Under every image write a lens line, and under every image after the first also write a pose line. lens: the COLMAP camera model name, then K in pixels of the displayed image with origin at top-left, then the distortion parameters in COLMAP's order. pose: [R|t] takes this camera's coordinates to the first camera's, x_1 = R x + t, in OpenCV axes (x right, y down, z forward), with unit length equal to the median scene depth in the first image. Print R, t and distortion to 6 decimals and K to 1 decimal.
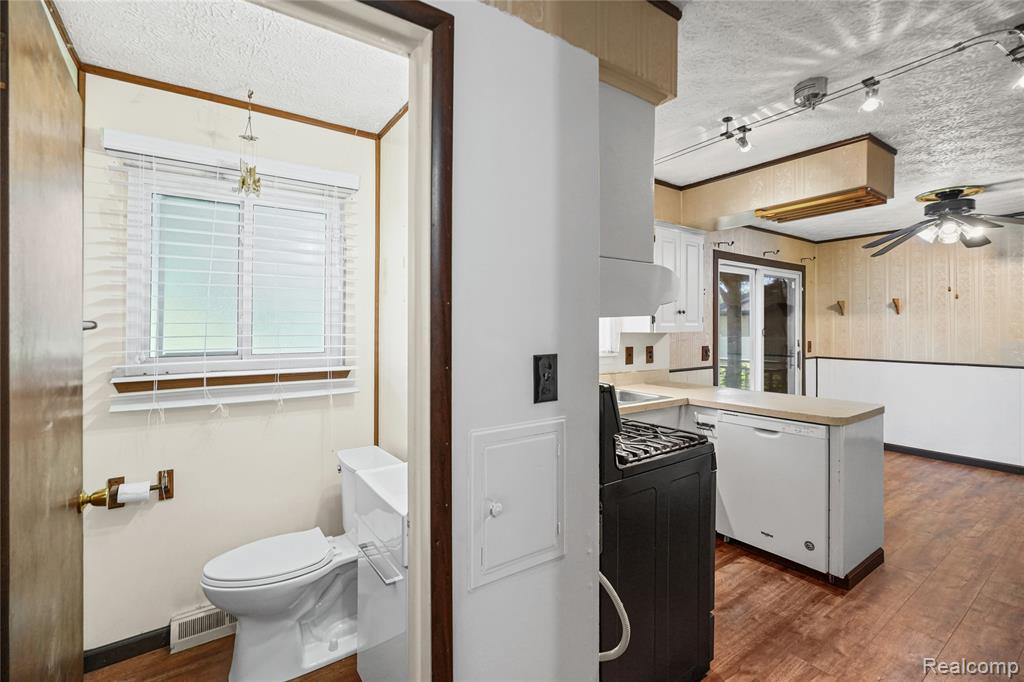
lens RADIAL K [[455.6, 0, 513.3], [0, 455.6, 331.1], [0, 0, 1]] dist [-0.002841, -0.000089]
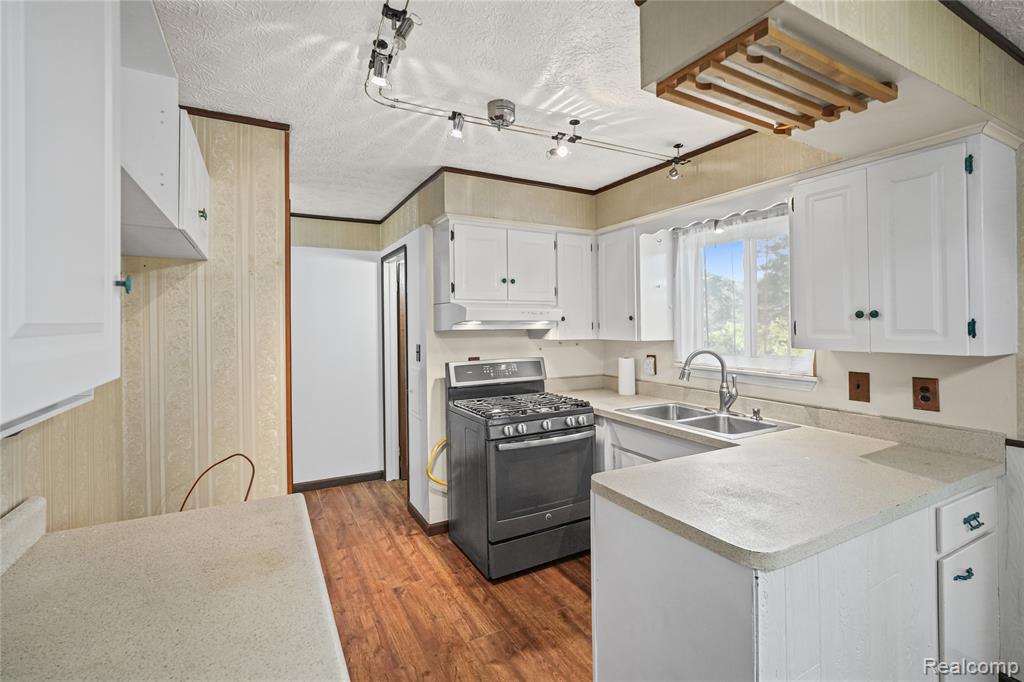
lens RADIAL K [[455.6, 0, 505.0], [0, 455.6, 318.3], [0, 0, 1]] dist [-0.002841, -0.000089]
pose [[-0.116574, -0.004752, -0.993171, 1.587758], [-0.001672, 0.999988, -0.004588, -0.058309], [0.993181, 0.001126, -0.116580, 1.047104]]
